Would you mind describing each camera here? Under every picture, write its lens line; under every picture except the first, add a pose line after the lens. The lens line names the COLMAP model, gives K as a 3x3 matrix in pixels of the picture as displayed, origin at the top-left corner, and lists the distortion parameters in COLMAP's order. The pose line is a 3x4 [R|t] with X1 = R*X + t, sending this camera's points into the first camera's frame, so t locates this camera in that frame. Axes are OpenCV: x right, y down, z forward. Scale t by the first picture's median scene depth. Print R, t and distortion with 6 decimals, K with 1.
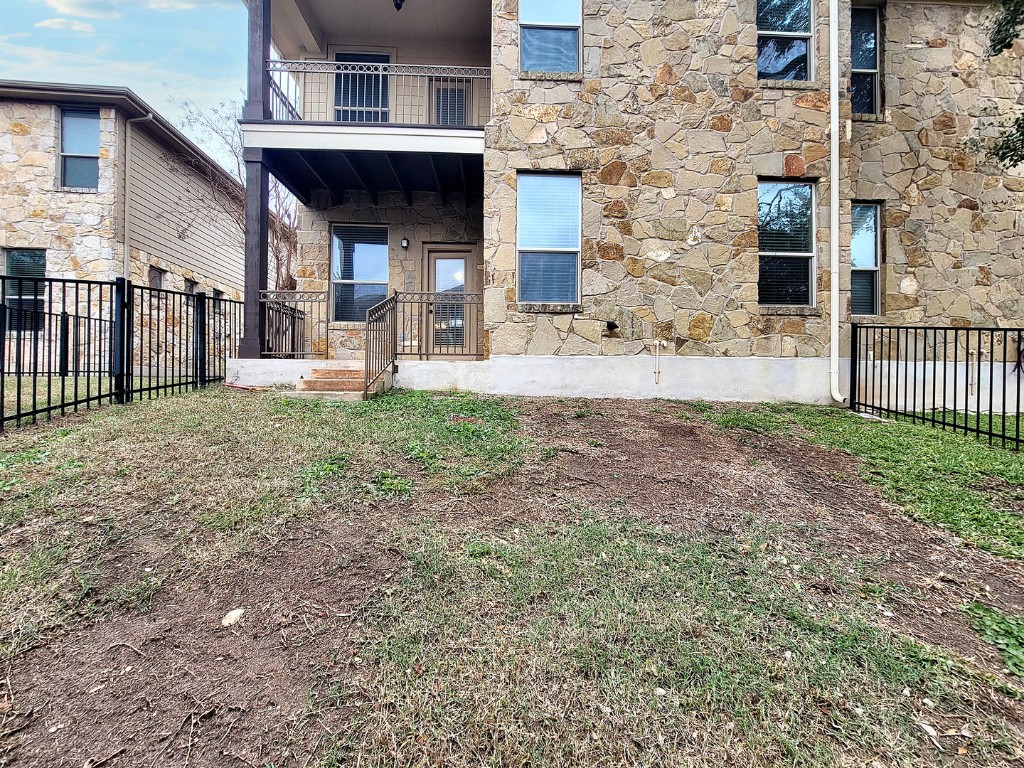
lens RADIAL K [[430.1, 0, 526.5], [0, 430.1, 387.3], [0, 0, 1]] dist [-0.000751, 0.000371]
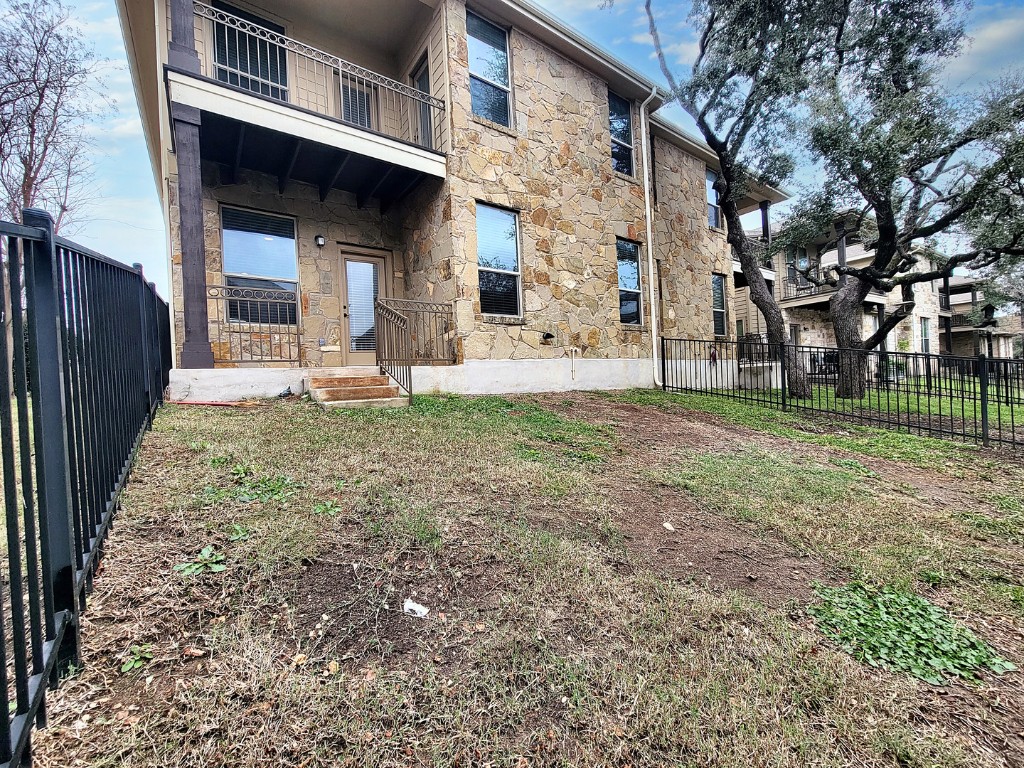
lens RADIAL K [[430.1, 0, 526.5], [0, 430.1, 387.3], [0, 0, 1]] dist [-0.000751, 0.000371]
pose [[0.811268, -0.051839, 0.582372, -0.598235], [0.054366, 0.998435, 0.013141, -0.009073], [-0.582141, 0.021000, 0.812816, -0.008203]]
